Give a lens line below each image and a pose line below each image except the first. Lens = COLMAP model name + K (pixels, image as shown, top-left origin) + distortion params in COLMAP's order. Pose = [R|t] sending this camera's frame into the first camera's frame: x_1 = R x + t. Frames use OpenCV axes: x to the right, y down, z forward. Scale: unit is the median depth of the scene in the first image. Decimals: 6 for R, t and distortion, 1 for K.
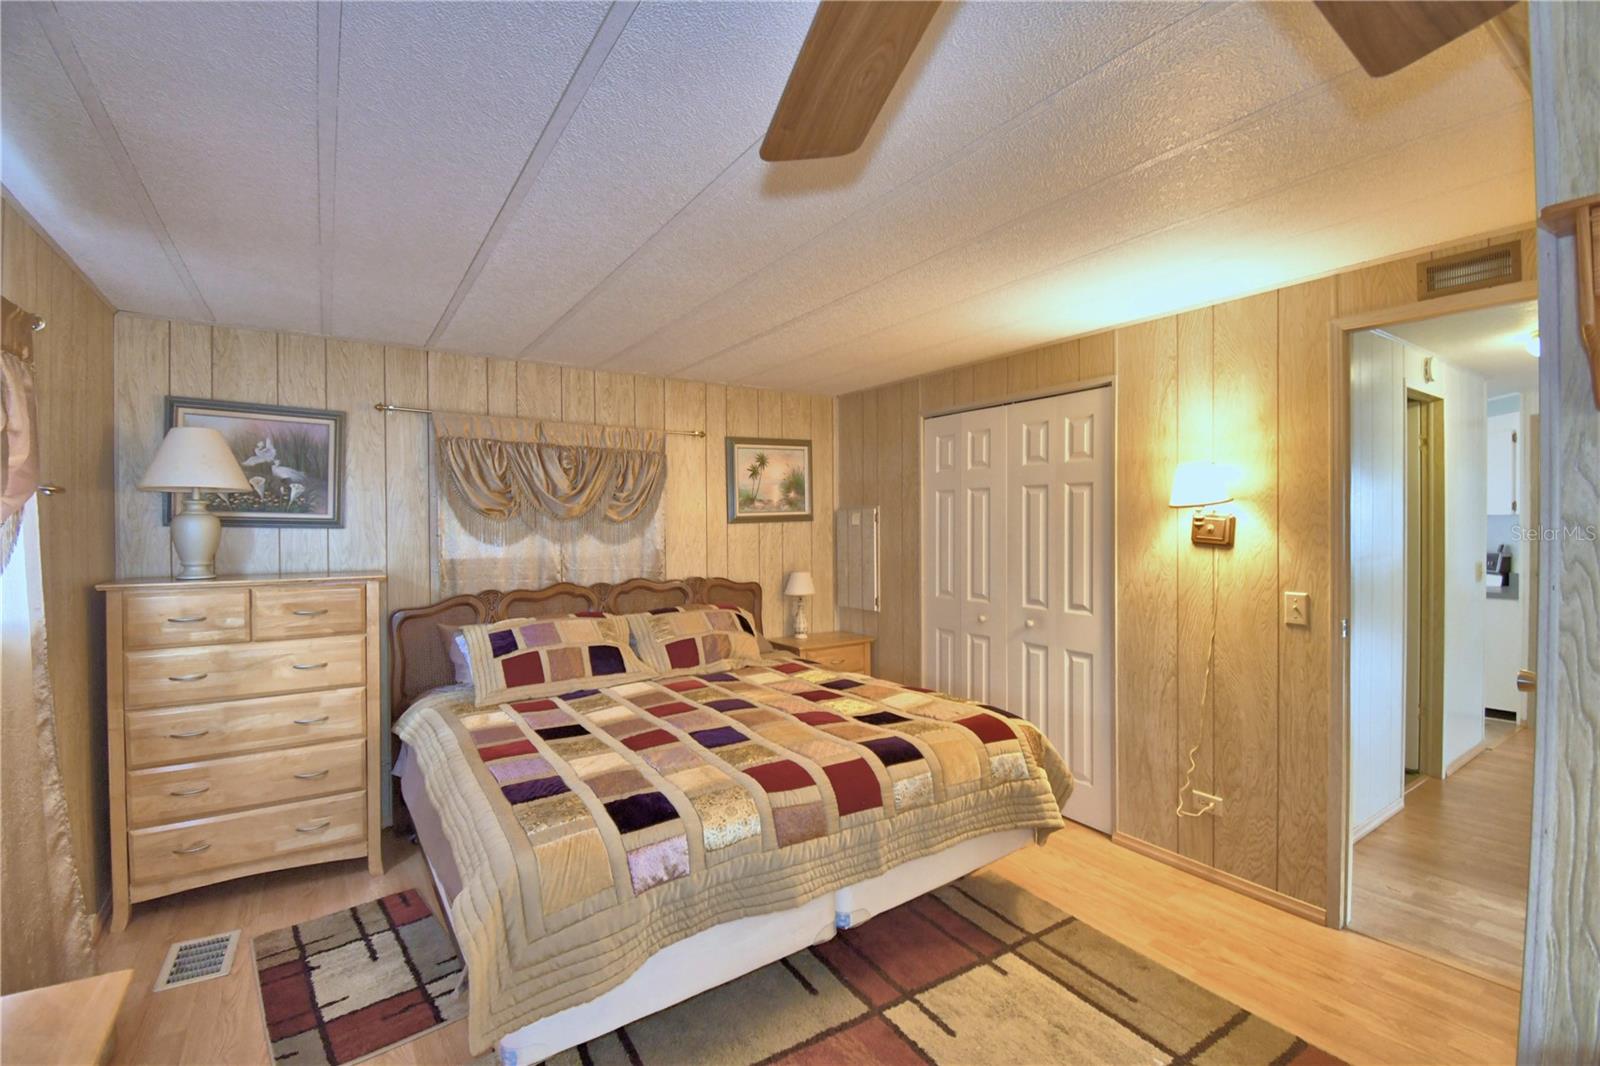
lens RADIAL K [[700.6, 0, 794.9], [0, 700.6, 530.4], [0, 0, 1]] dist [0.019550, -0.026790]
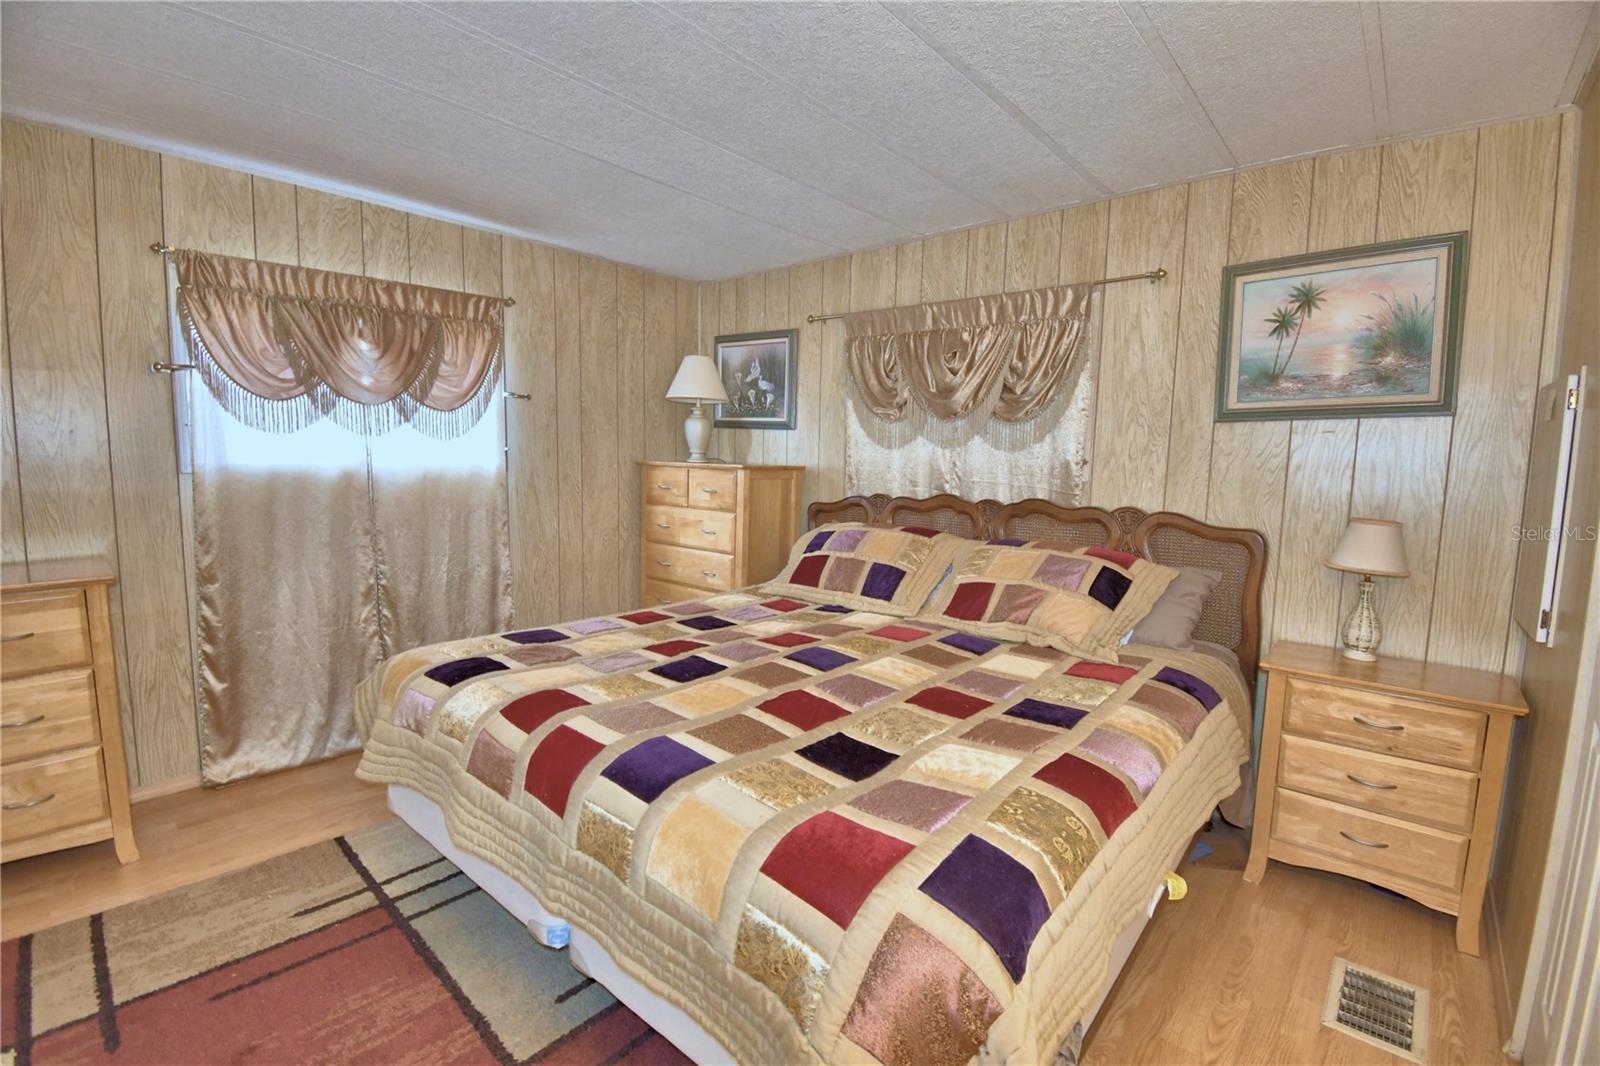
lens RADIAL K [[700.6, 0, 794.9], [0, 700.6, 530.4], [0, 0, 1]] dist [0.019550, -0.026790]
pose [[0.248001, 0.115851, -0.961808, 0.499316], [-0.033829, 0.993254, 0.110916, 0.033322], [0.968169, 0.005030, 0.250247, 0.680848]]
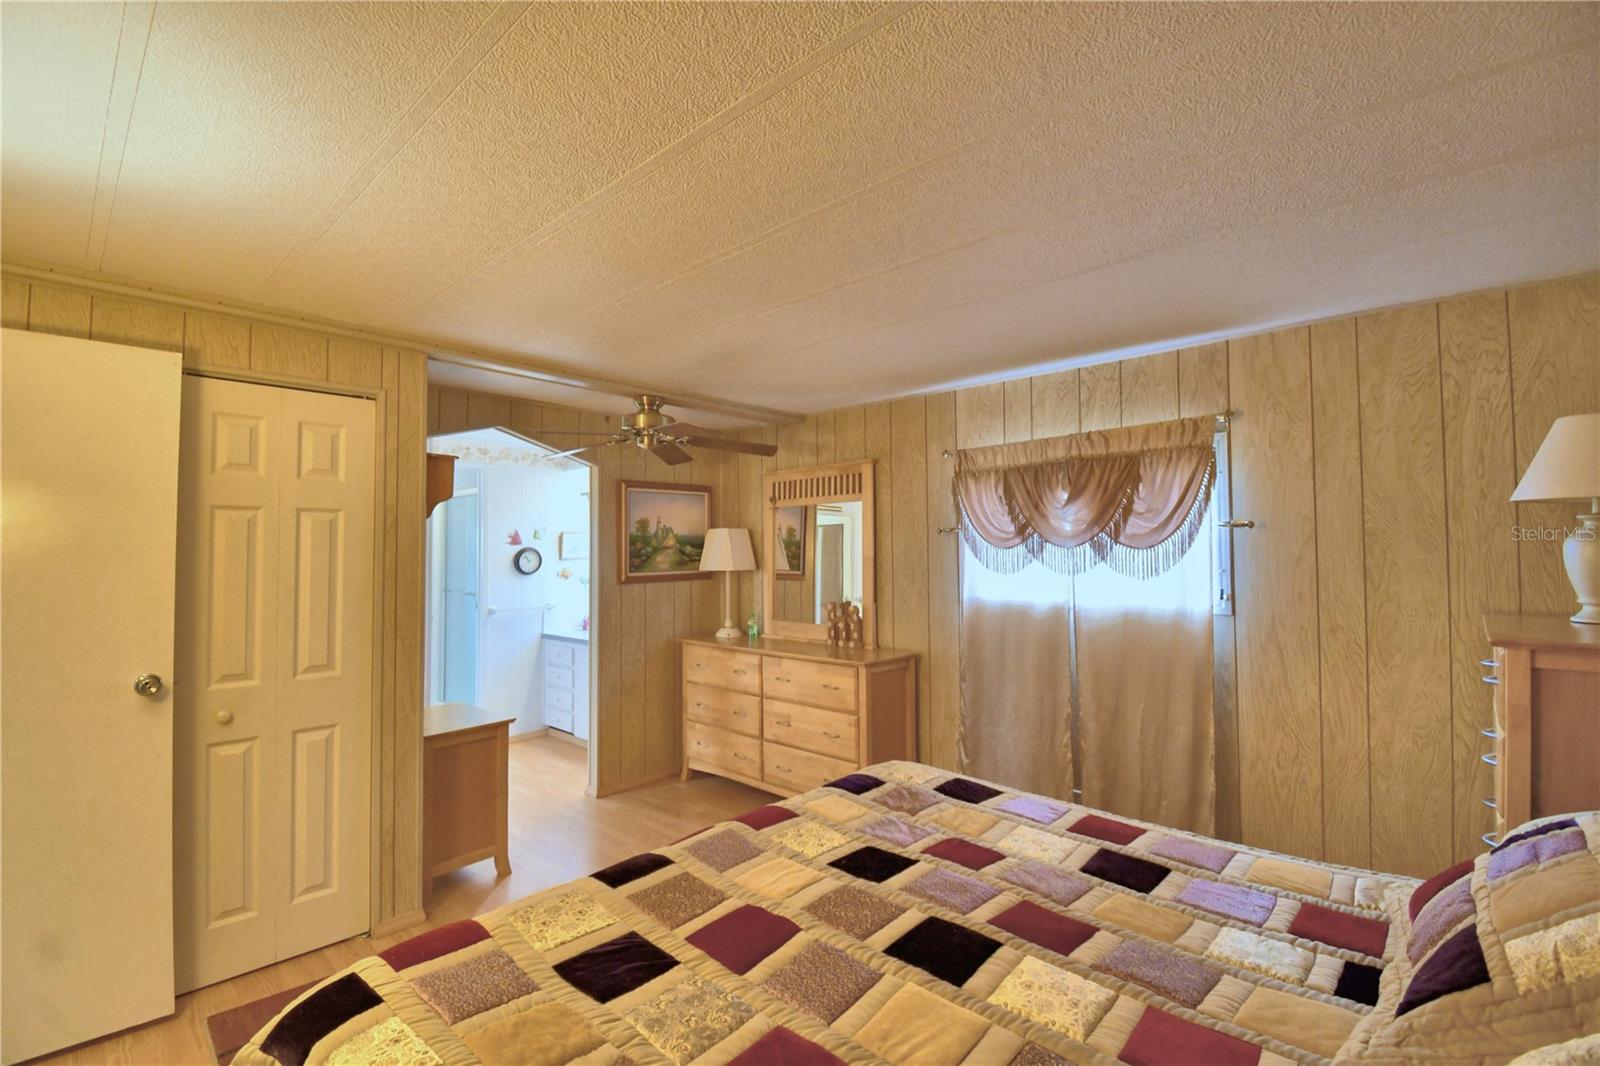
lens RADIAL K [[700.6, 0, 794.9], [0, 700.6, 530.4], [0, 0, 1]] dist [0.019550, -0.026790]
pose [[-0.977110, 0.005989, -0.212651, 0.083928], [0.009496, 0.999835, -0.015475, -0.018859], [0.212523, -0.017140, -0.977006, 1.241166]]
